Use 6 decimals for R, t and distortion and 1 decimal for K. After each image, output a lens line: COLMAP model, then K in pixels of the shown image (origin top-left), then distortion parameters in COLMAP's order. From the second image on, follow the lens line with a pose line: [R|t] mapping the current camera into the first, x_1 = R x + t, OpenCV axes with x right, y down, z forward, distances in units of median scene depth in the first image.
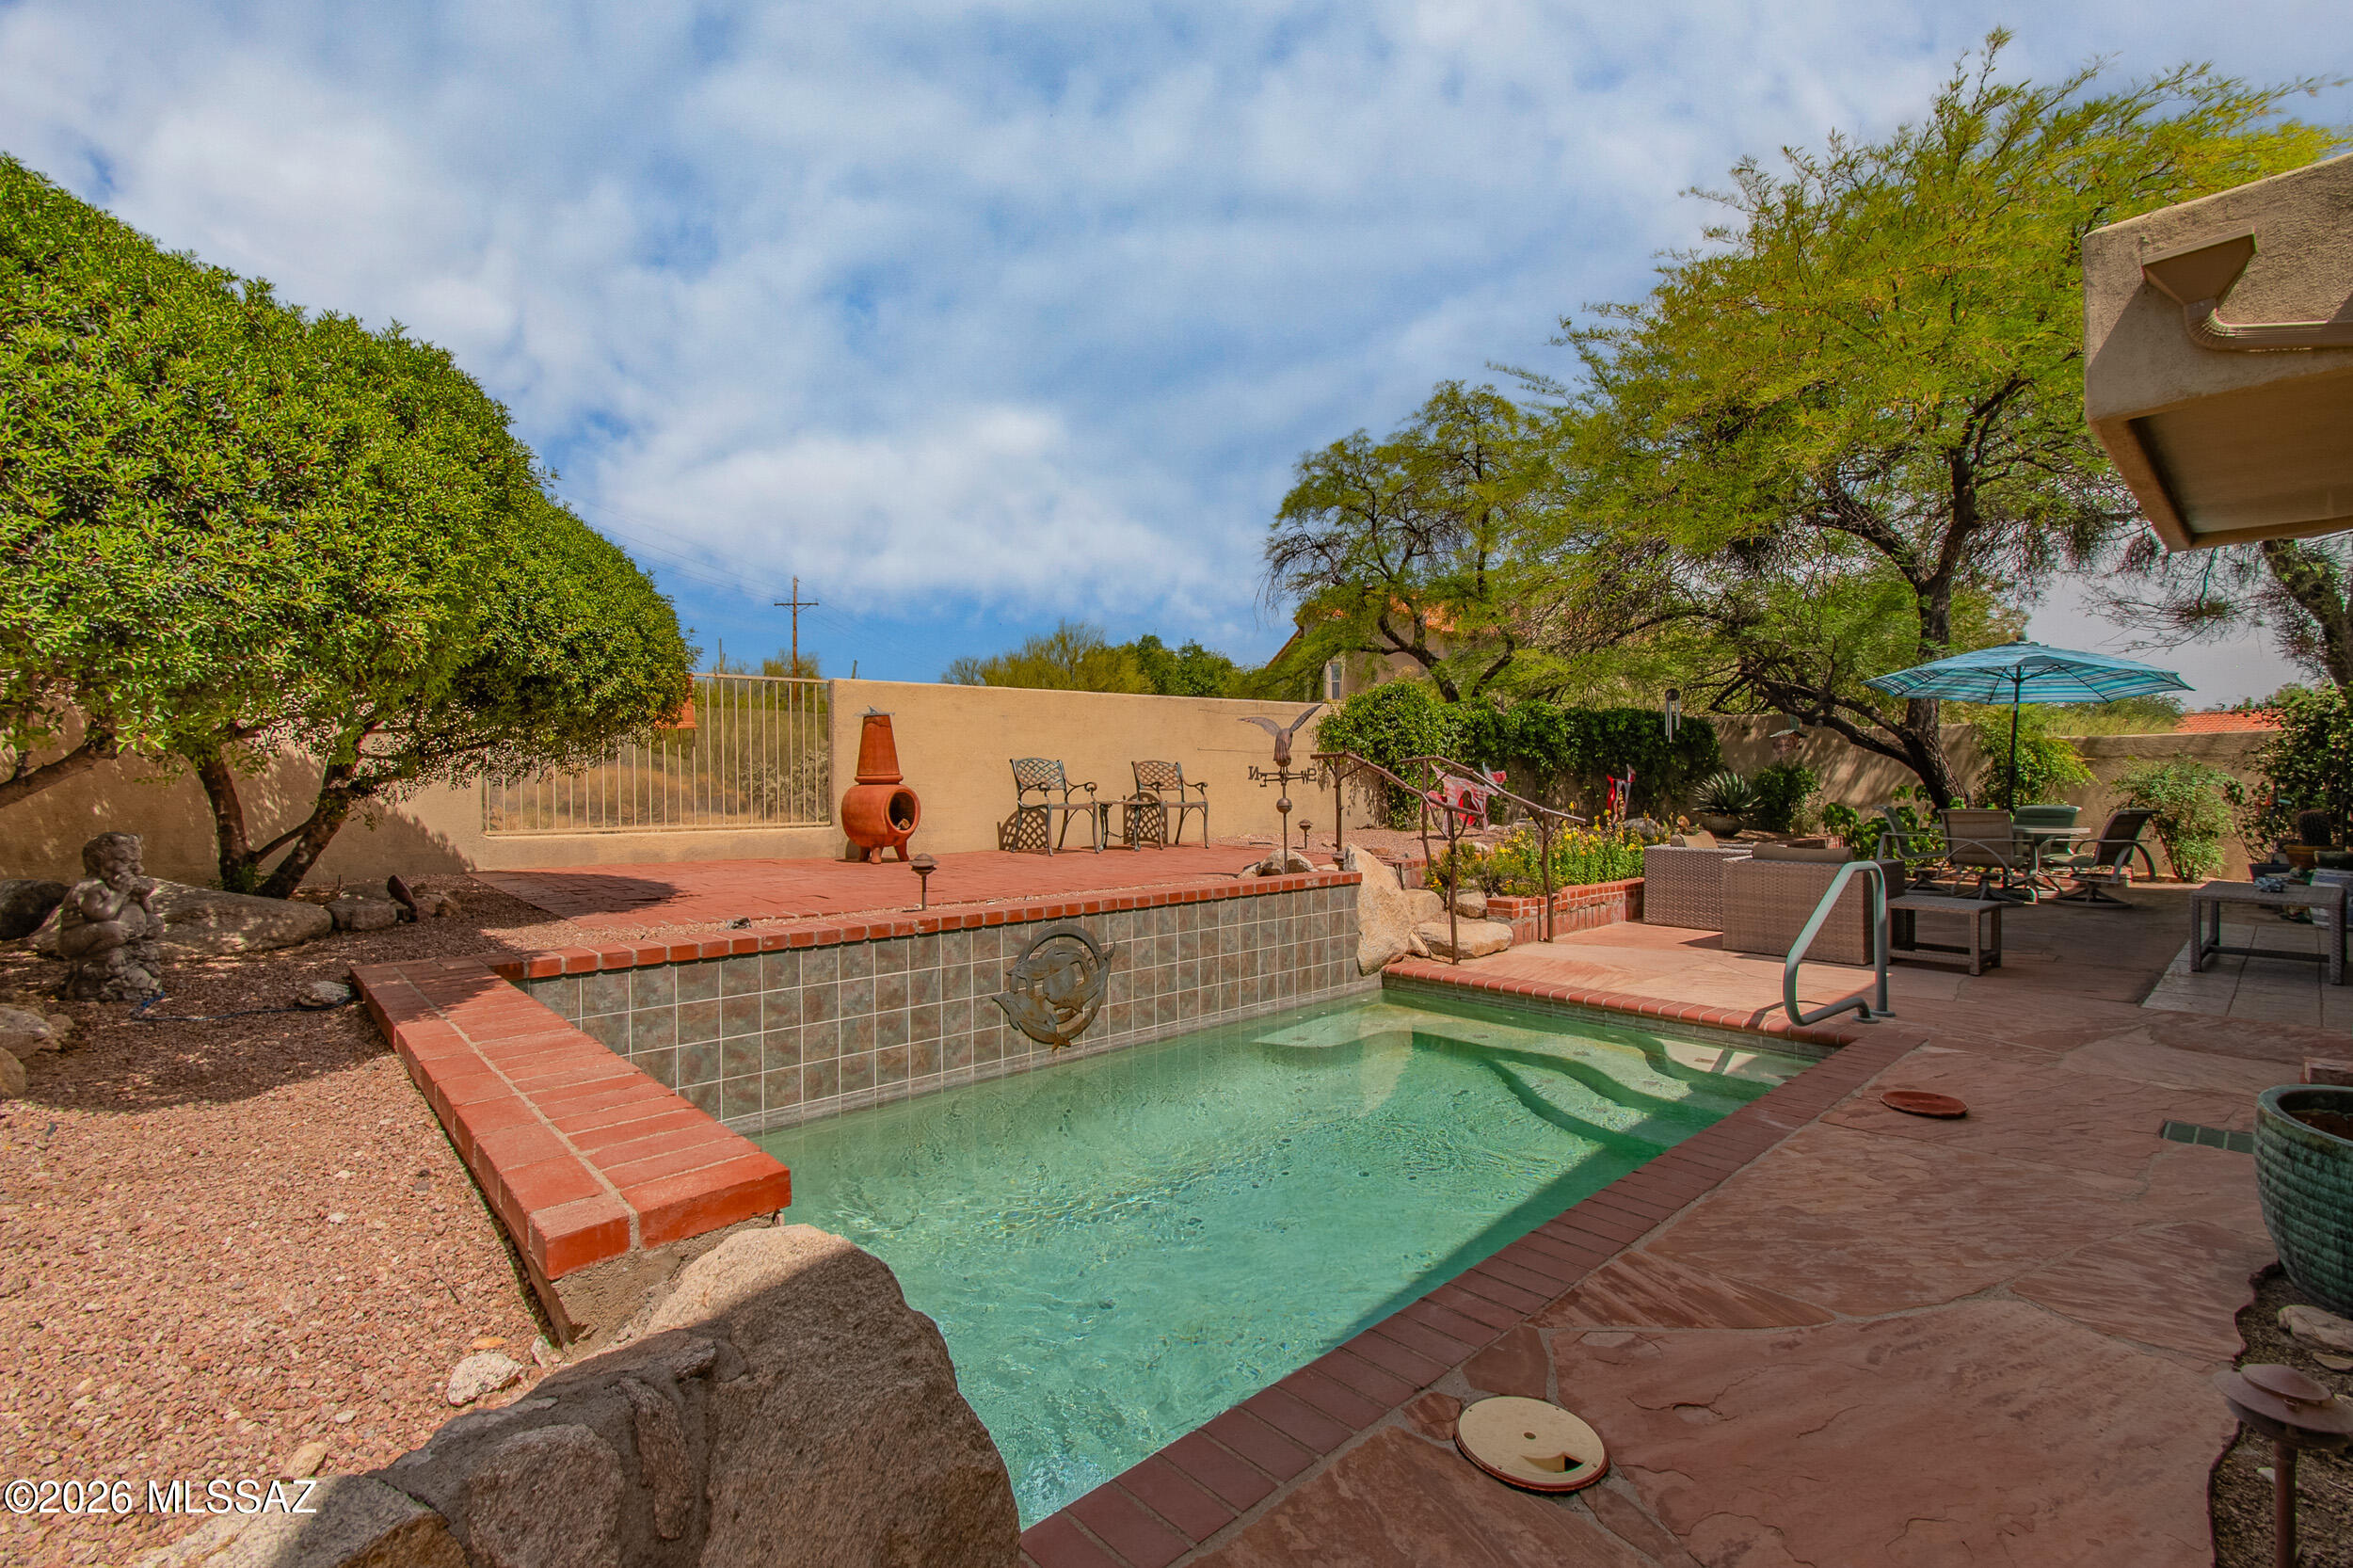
lens RADIAL K [[1052.3, 0, 1187.9], [0, 1052.3, 789.2], [0, 0, 1]] dist [0.002315, -0.000062]
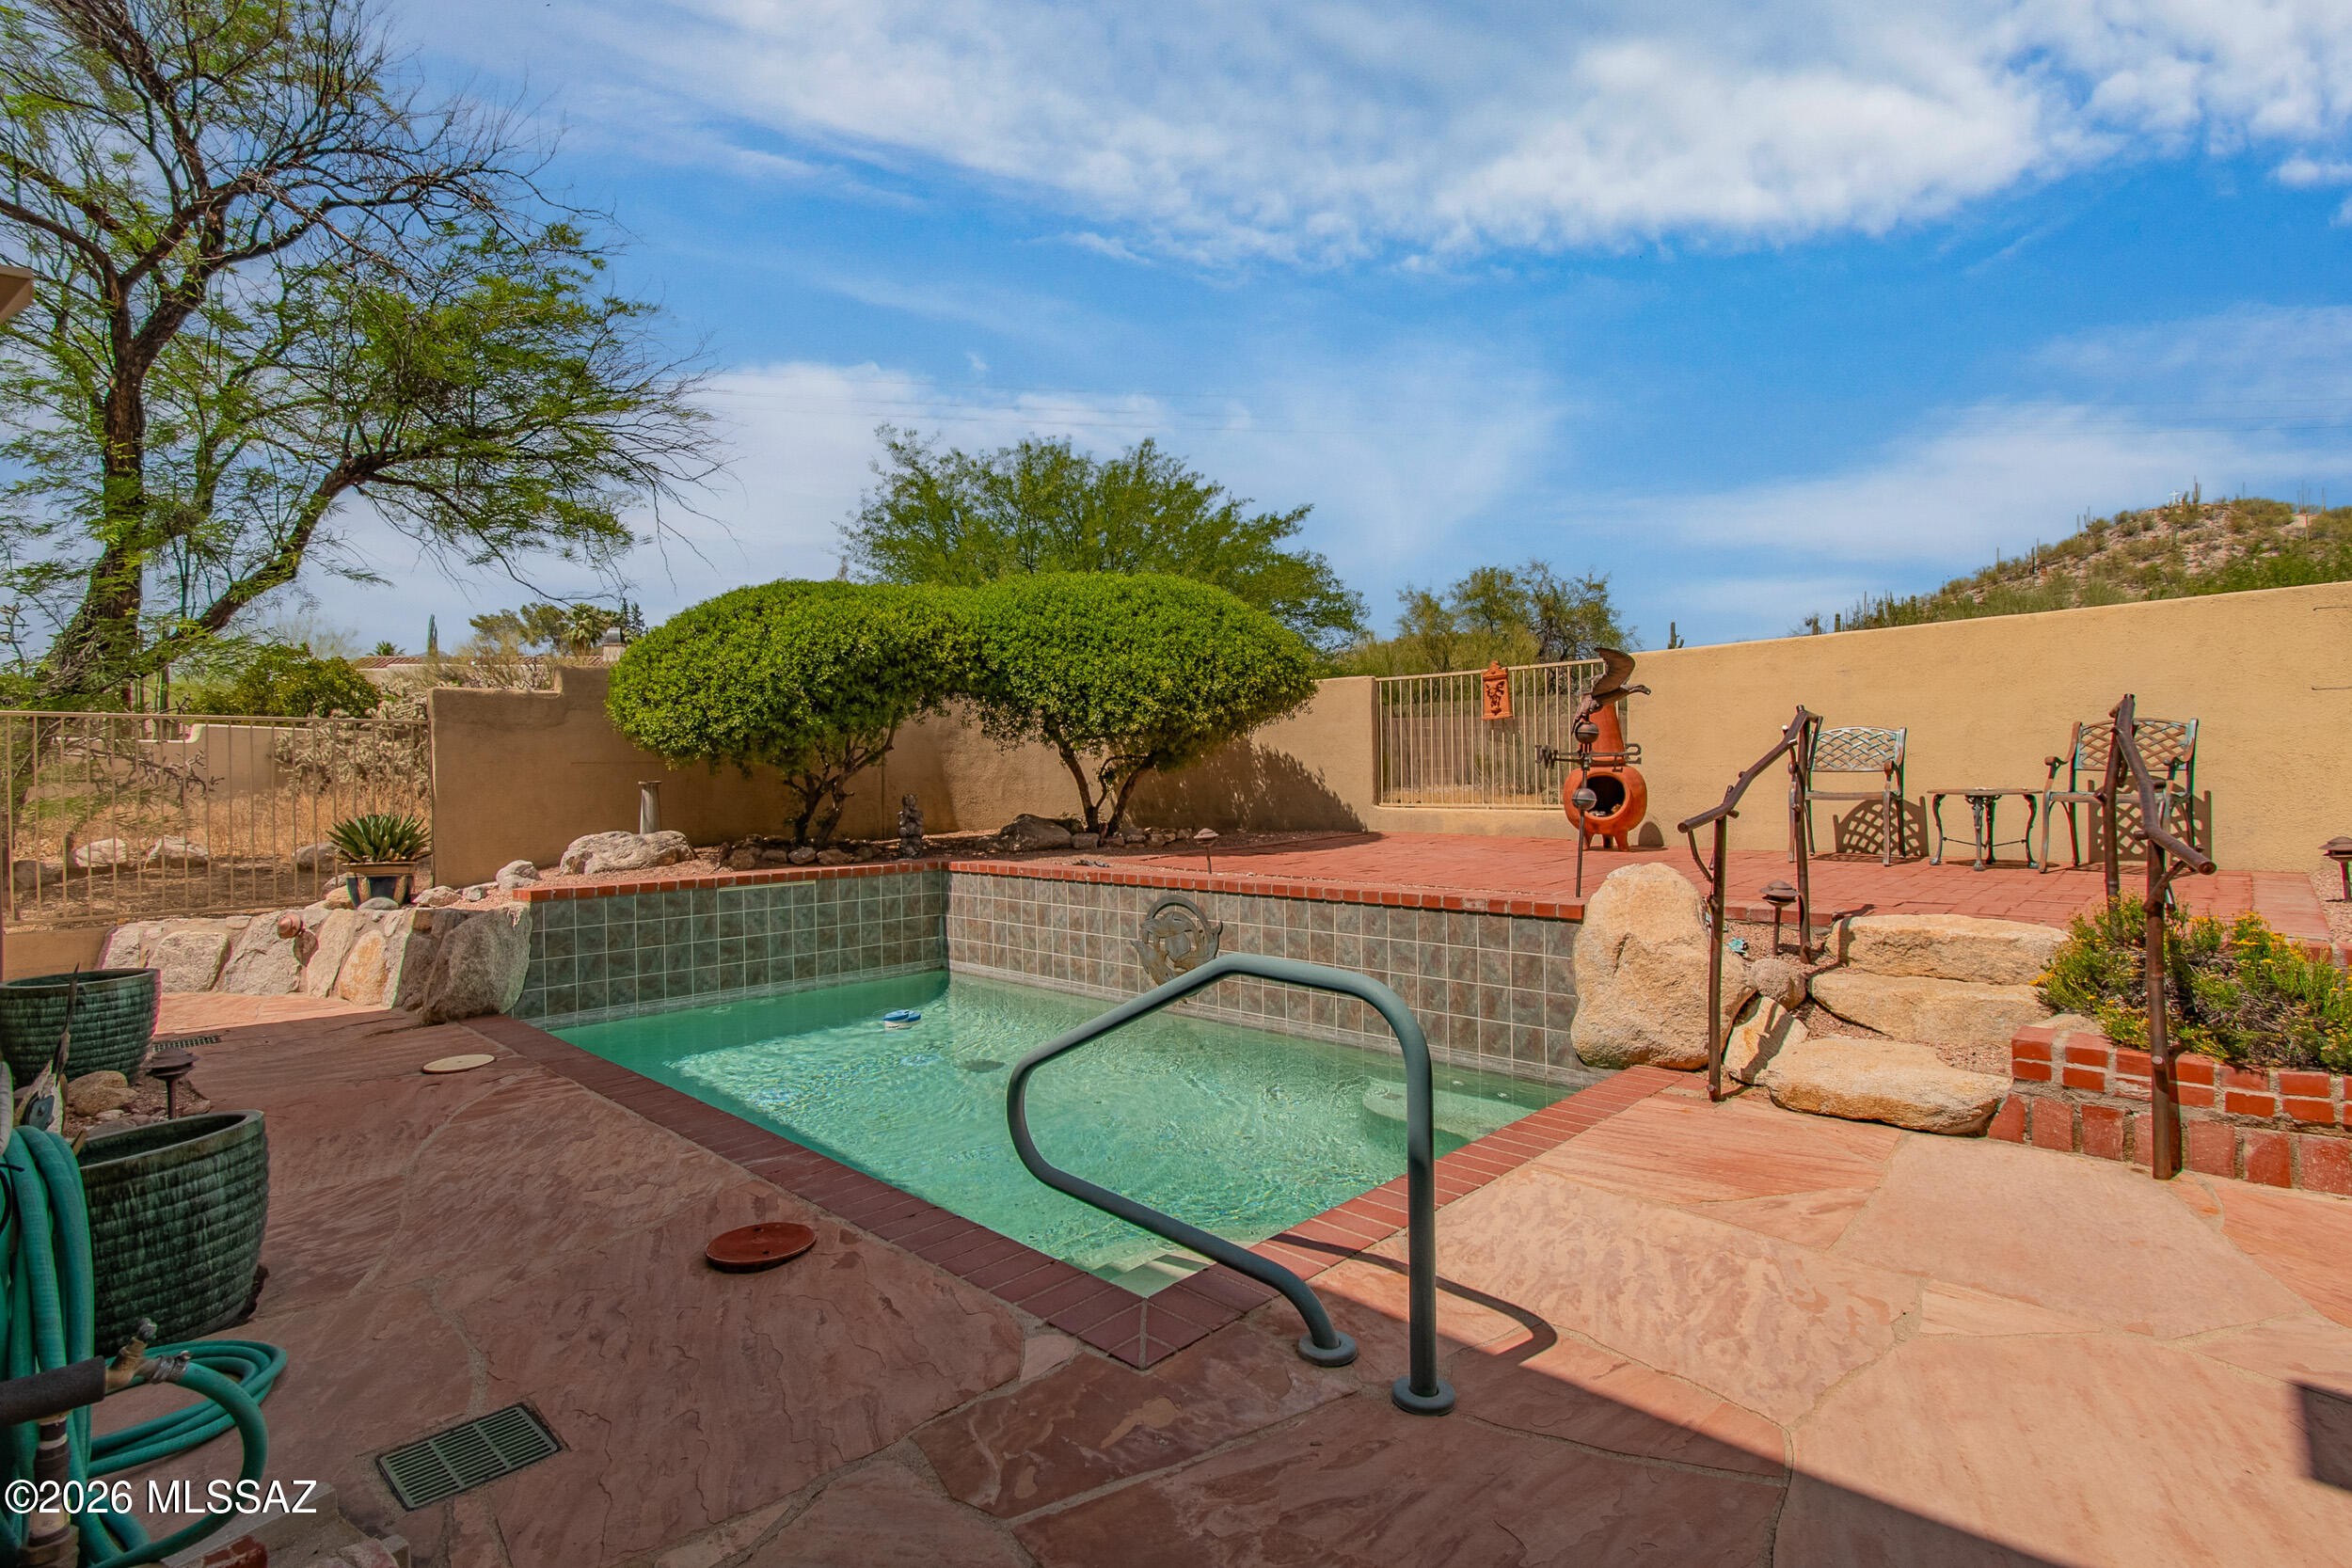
lens RADIAL K [[1110.0, 0, 1190.6], [0, 1110.0, 784.2], [0, 0, 1]] dist [-0.000737, -0.001923]
pose [[0.057281, 0.012528, -0.998279, 1.097004], [0.008048, 0.999883, 0.013010, -0.008360], [0.998326, -0.008779, 0.057174, 0.948674]]
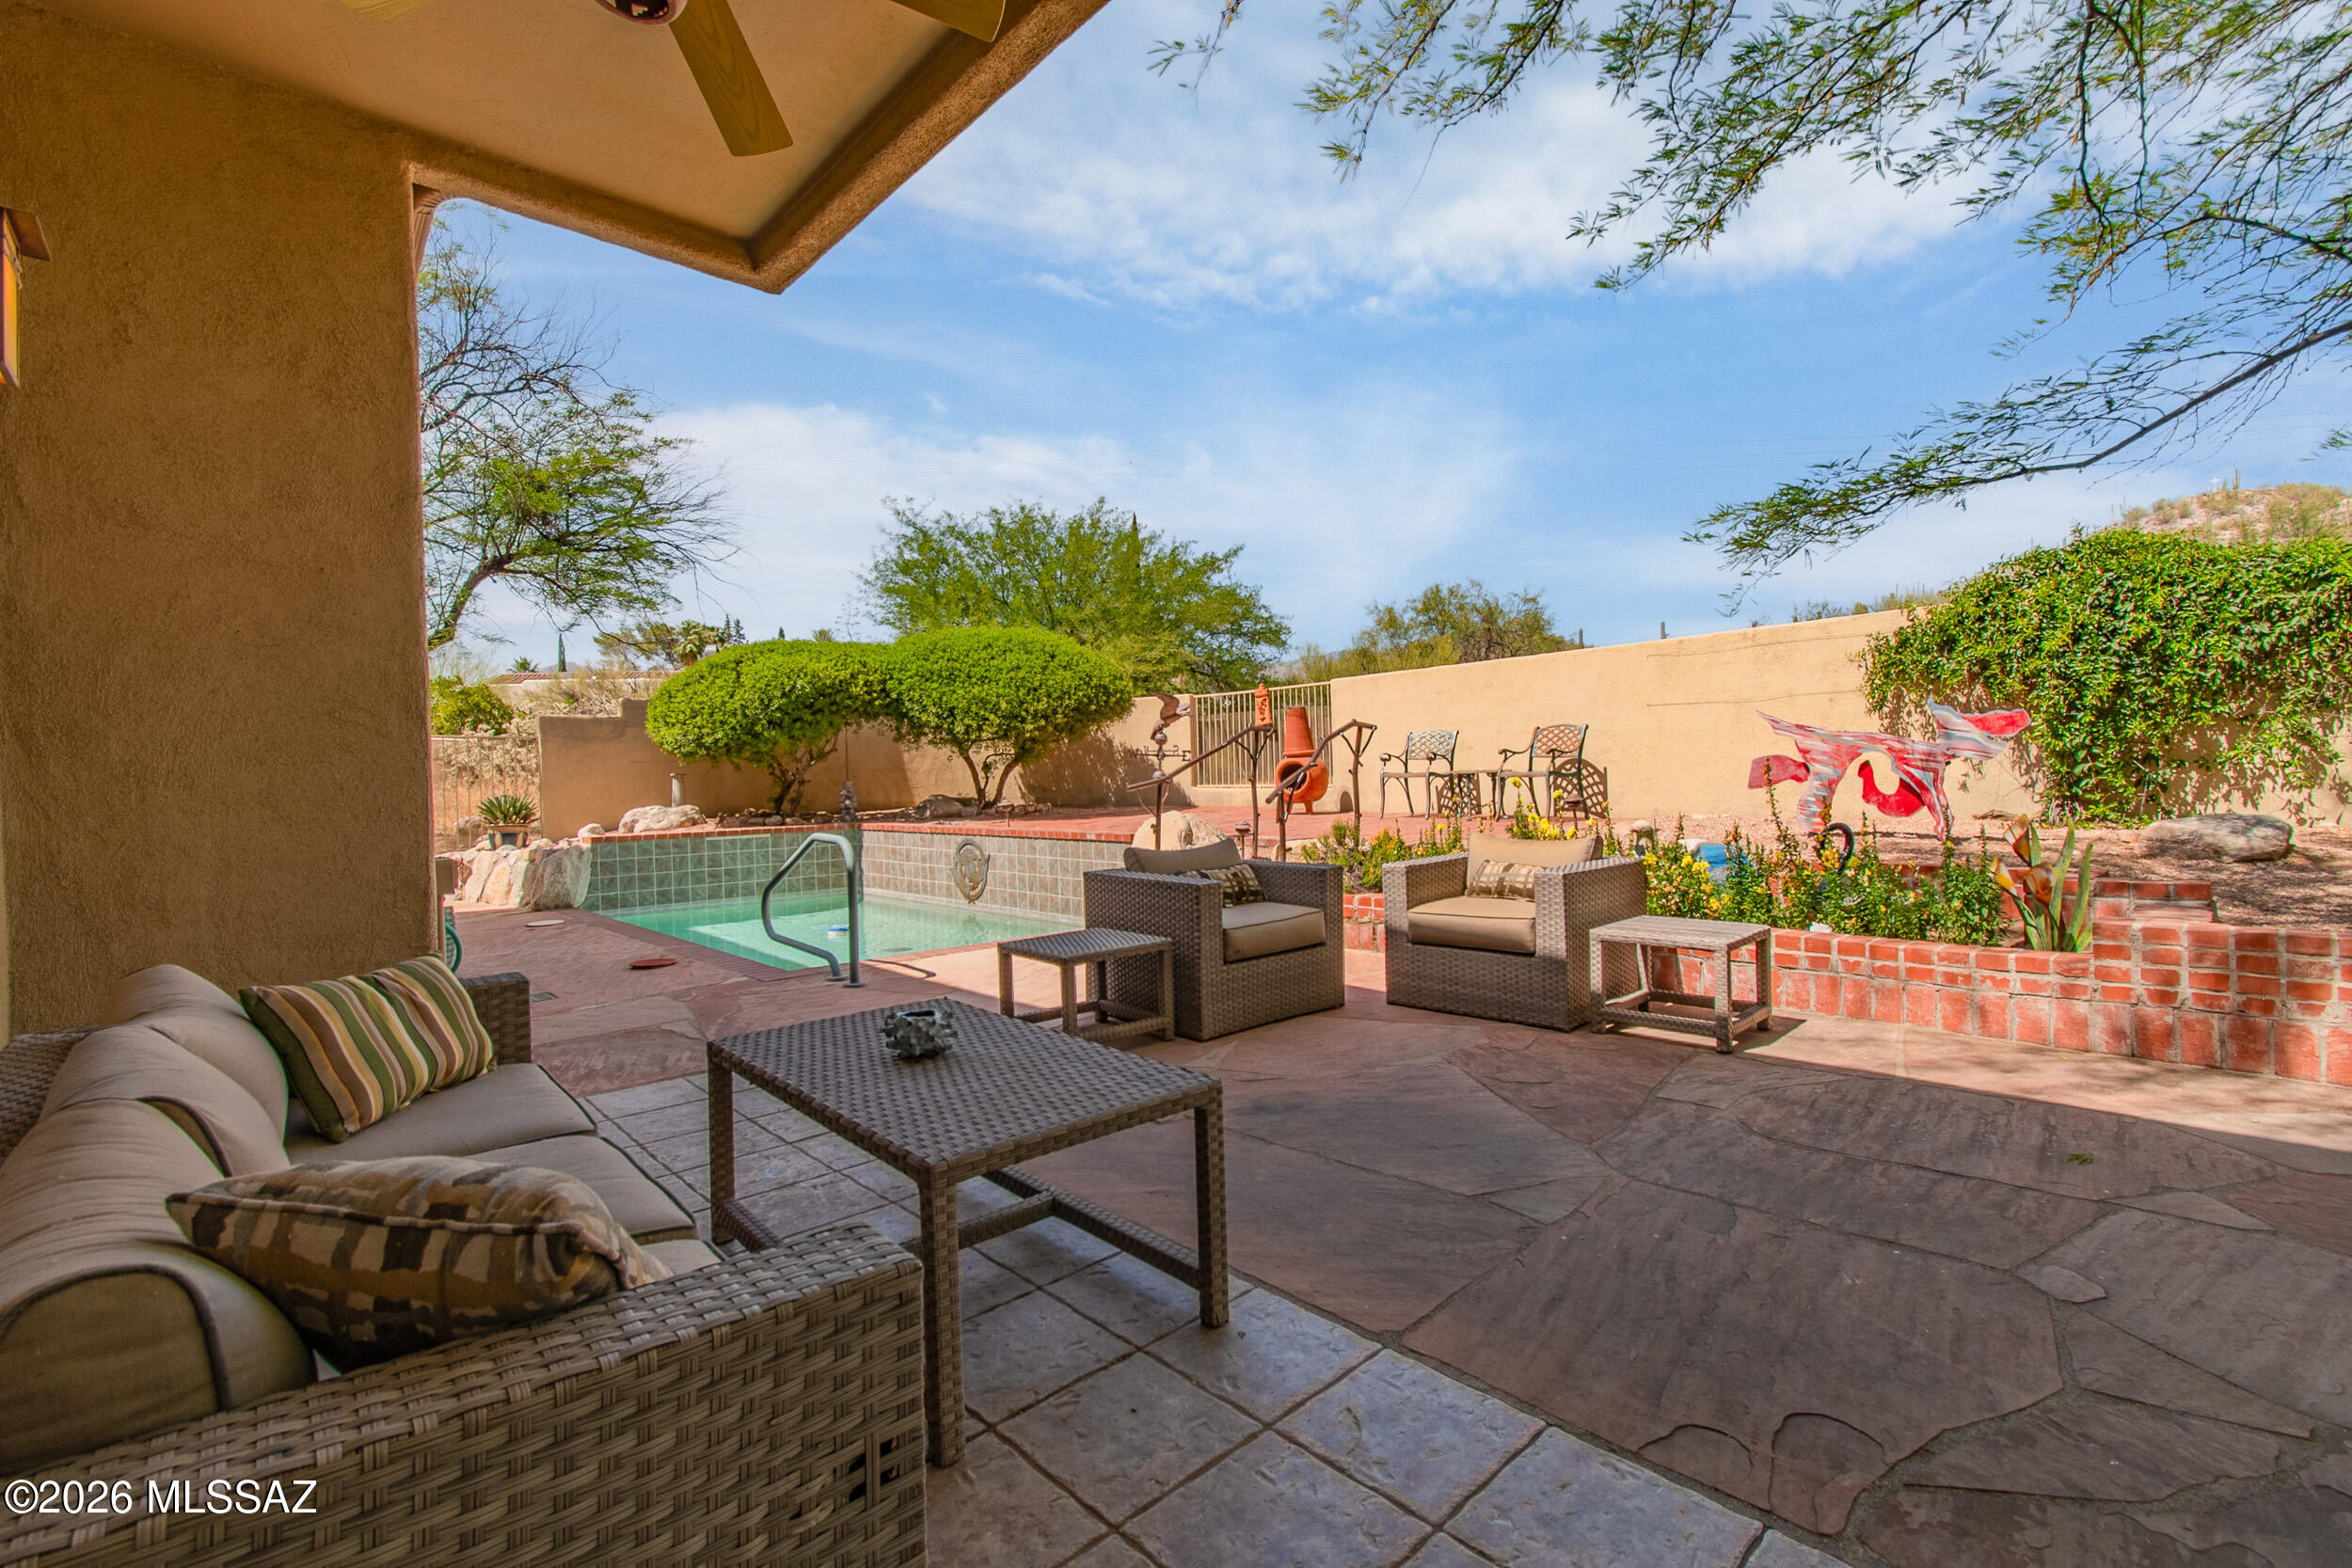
lens RADIAL K [[1045.0, 0, 1186.0], [0, 1045.0, 783.8], [0, 0, 1]] dist [-0.000440, 0.000184]
pose [[-0.006654, 0.018419, -0.999808, 1.769640], [0.018116, 0.999668, 0.018296, 0.002787], [0.999814, -0.017991, -0.006985, 1.410380]]
